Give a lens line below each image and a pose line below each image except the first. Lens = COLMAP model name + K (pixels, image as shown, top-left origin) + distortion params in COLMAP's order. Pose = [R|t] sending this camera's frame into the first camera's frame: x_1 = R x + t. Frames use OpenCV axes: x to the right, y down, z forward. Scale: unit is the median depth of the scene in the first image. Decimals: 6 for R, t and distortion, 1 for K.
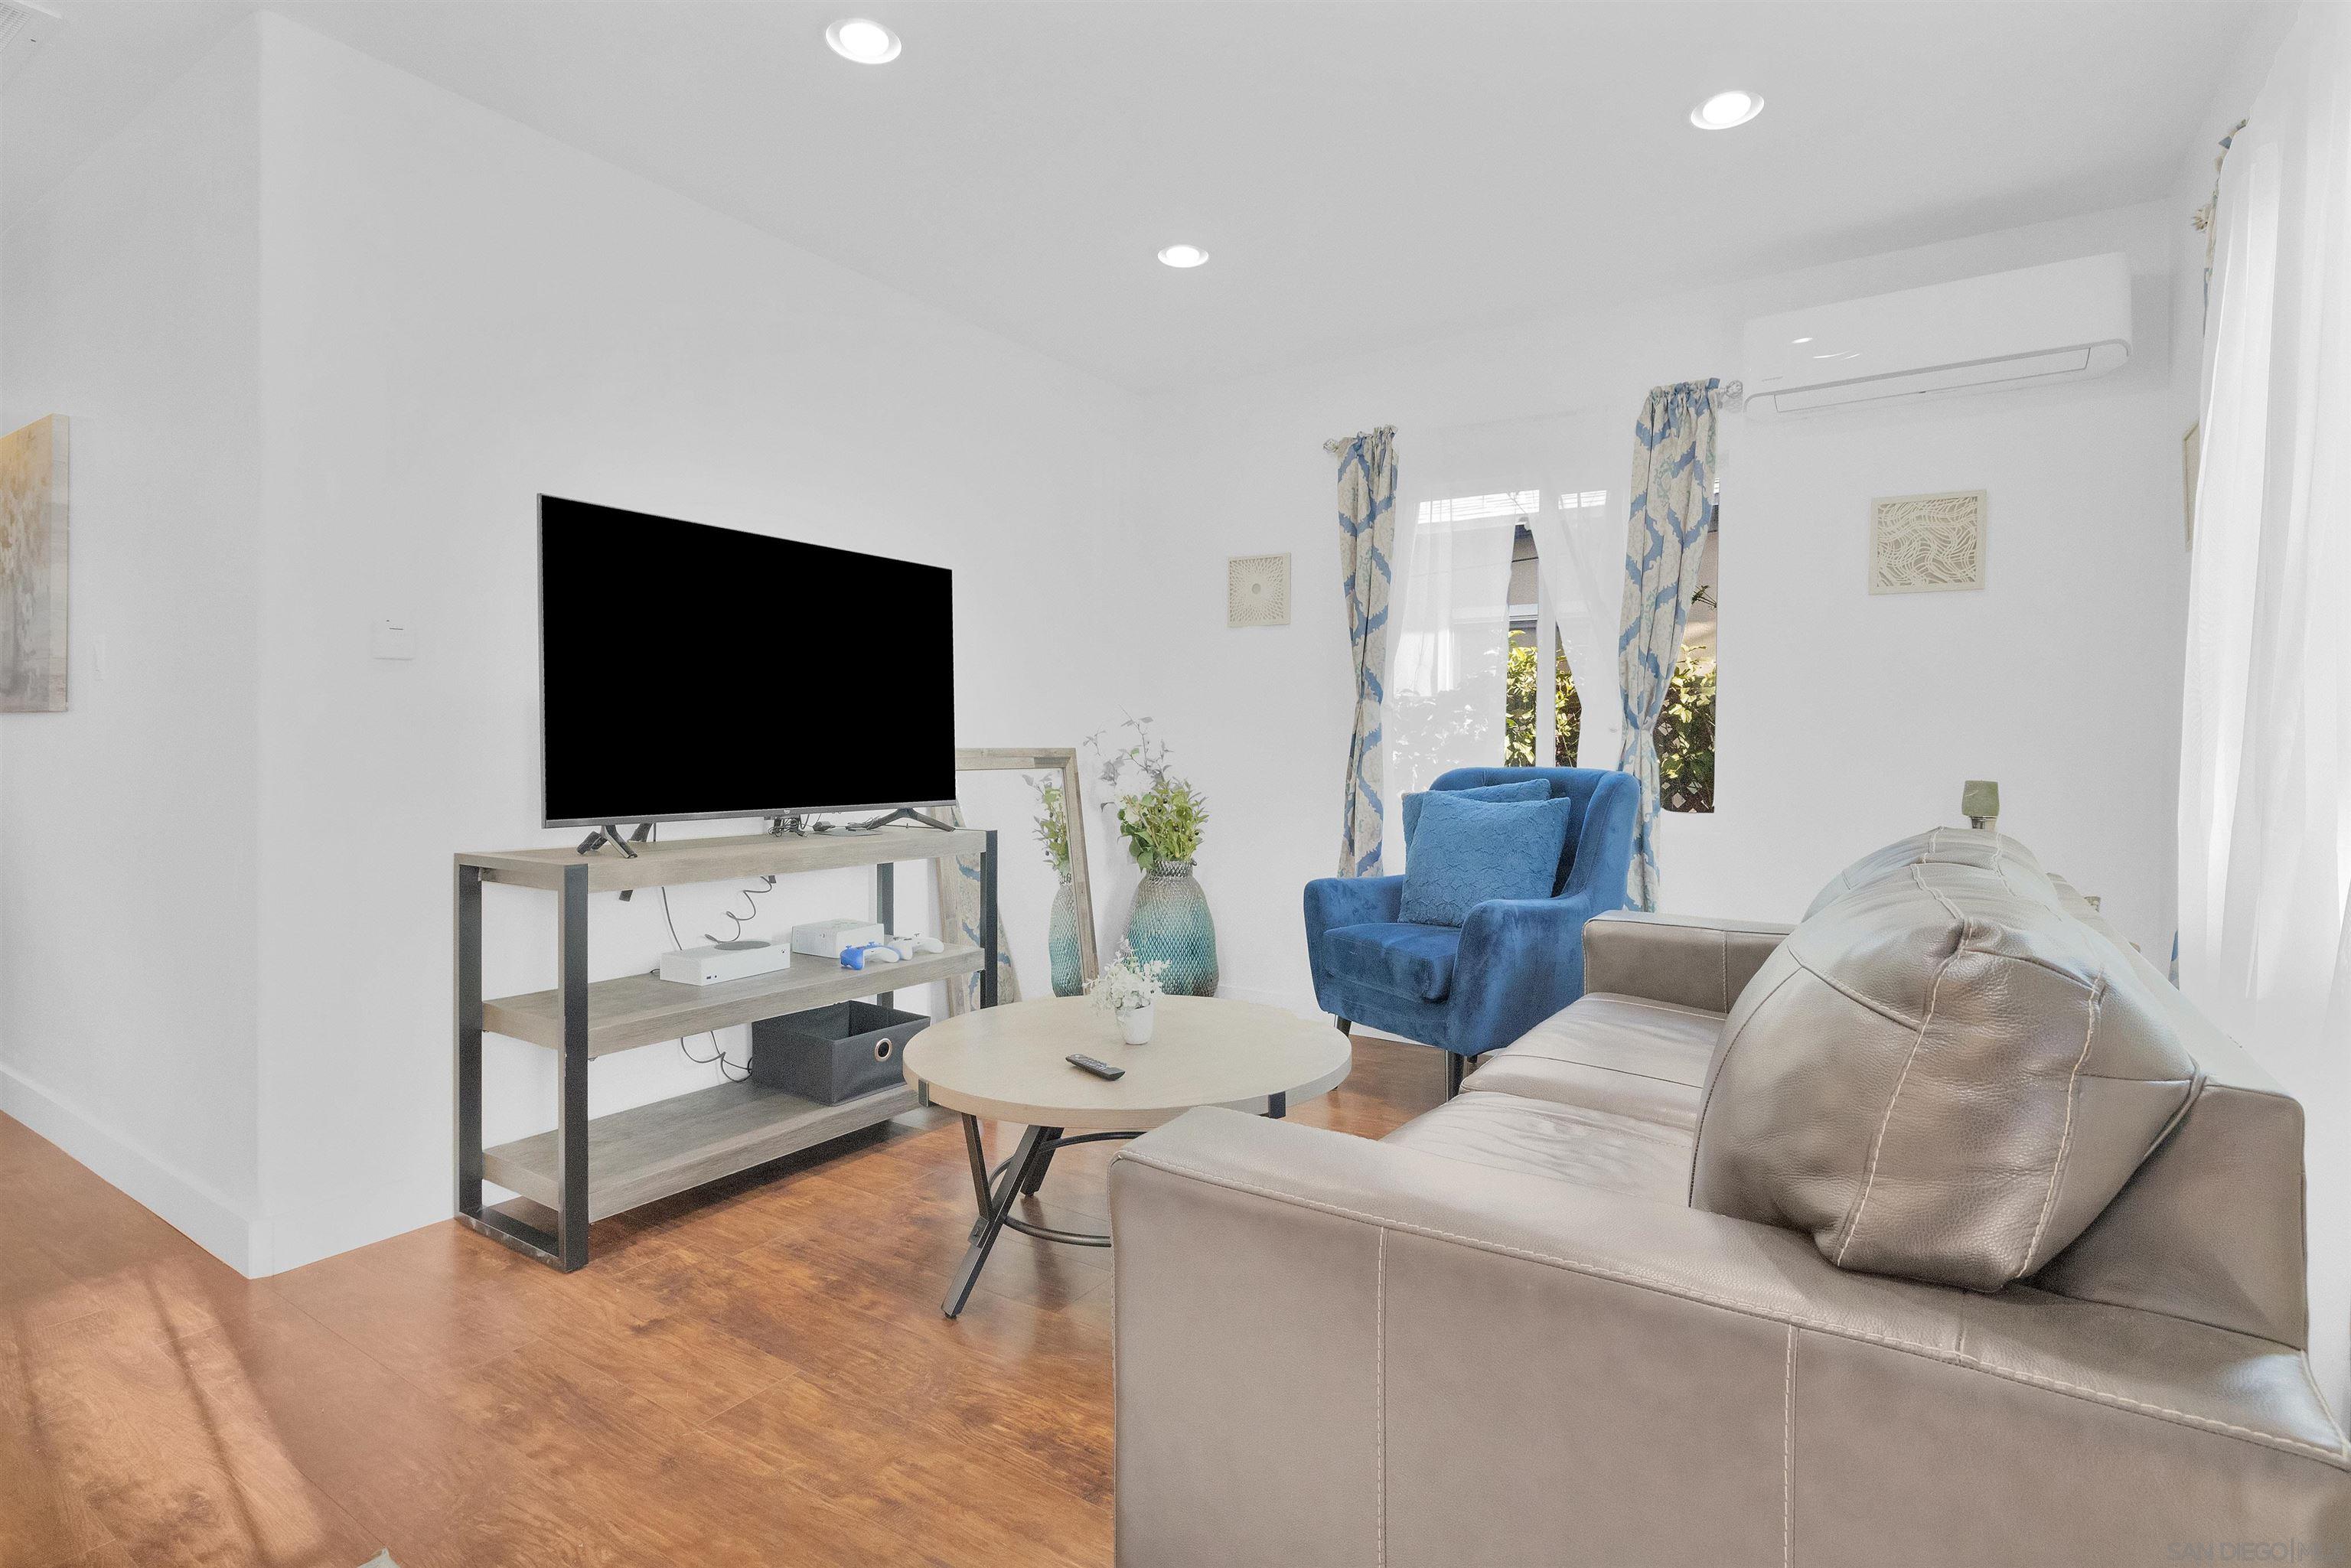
lens RADIAL K [[1134.8, 0, 1174.7], [0, 1134.8, 770.4], [0, 0, 1]] dist [-0.003565, 0.000285]
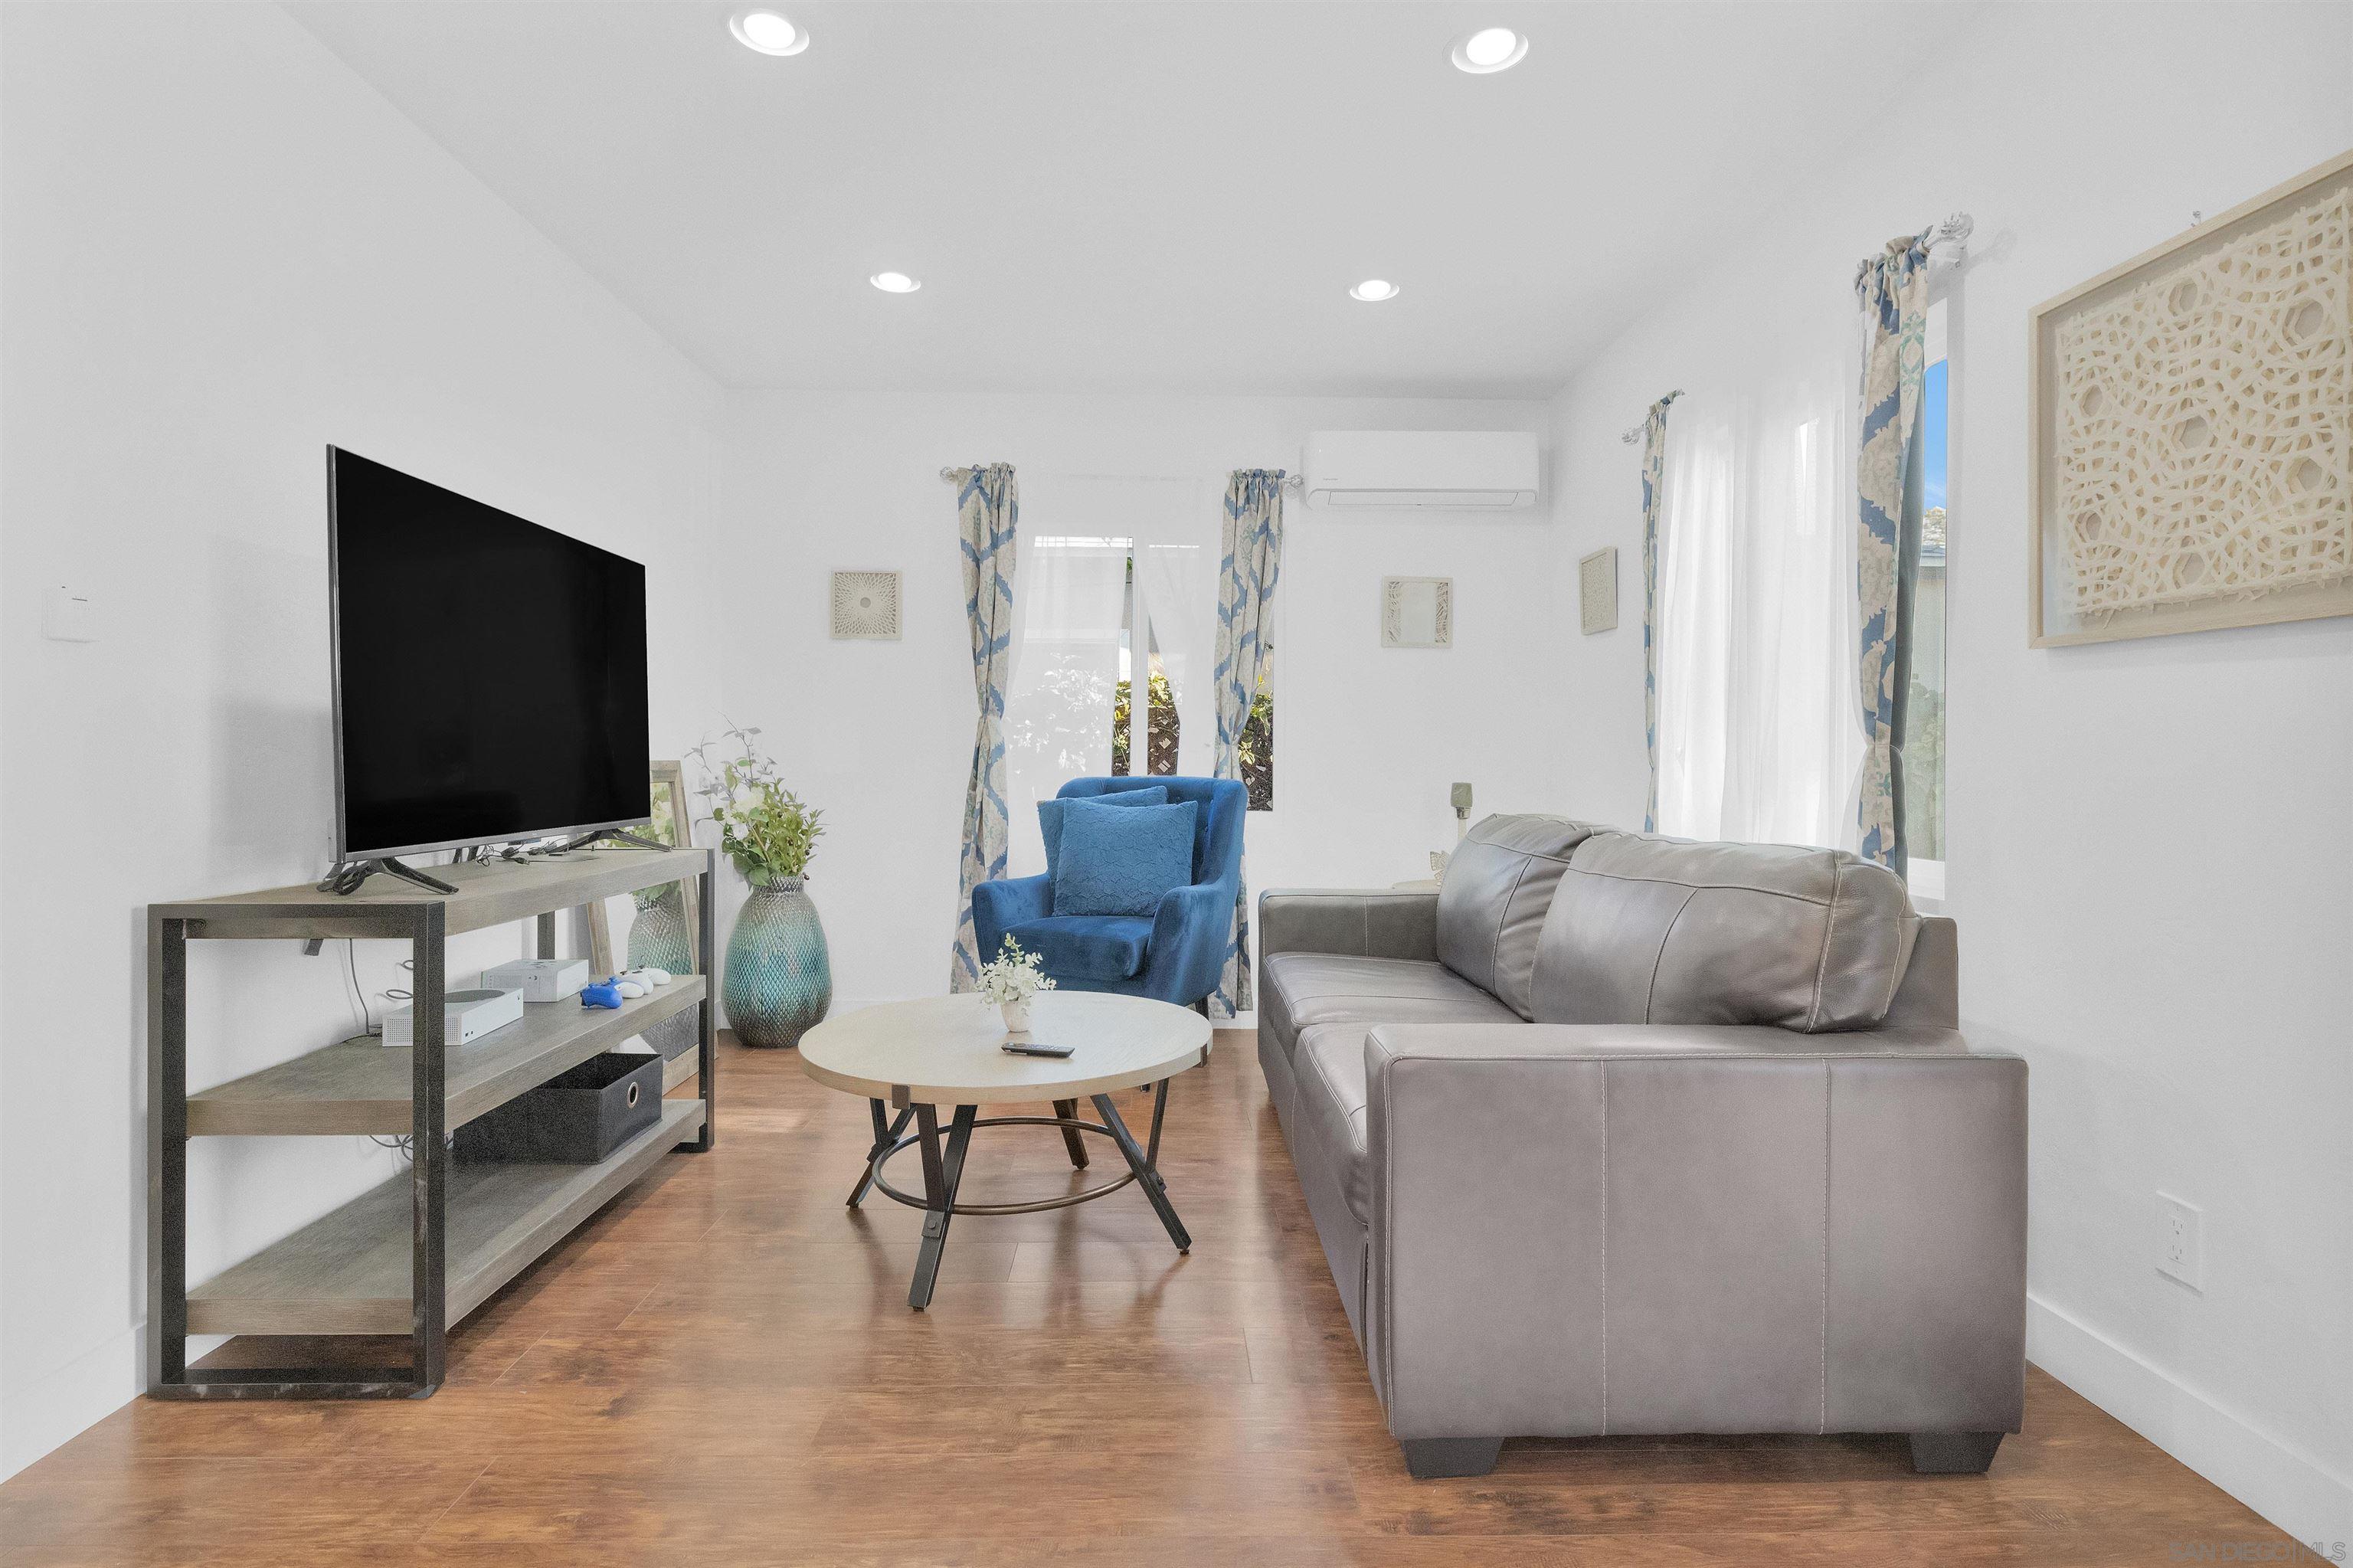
lens RADIAL K [[1152.5, 0, 1171.8], [0, 1152.5, 780.5], [0, 0, 1]] dist [-0.002941, -0.001002]
pose [[0.827497, -0.011288, 0.561357, -0.349528], [0.011864, 0.999926, 0.002617, -0.001288], [-0.561345, 0.004495, 0.827570, -0.001540]]
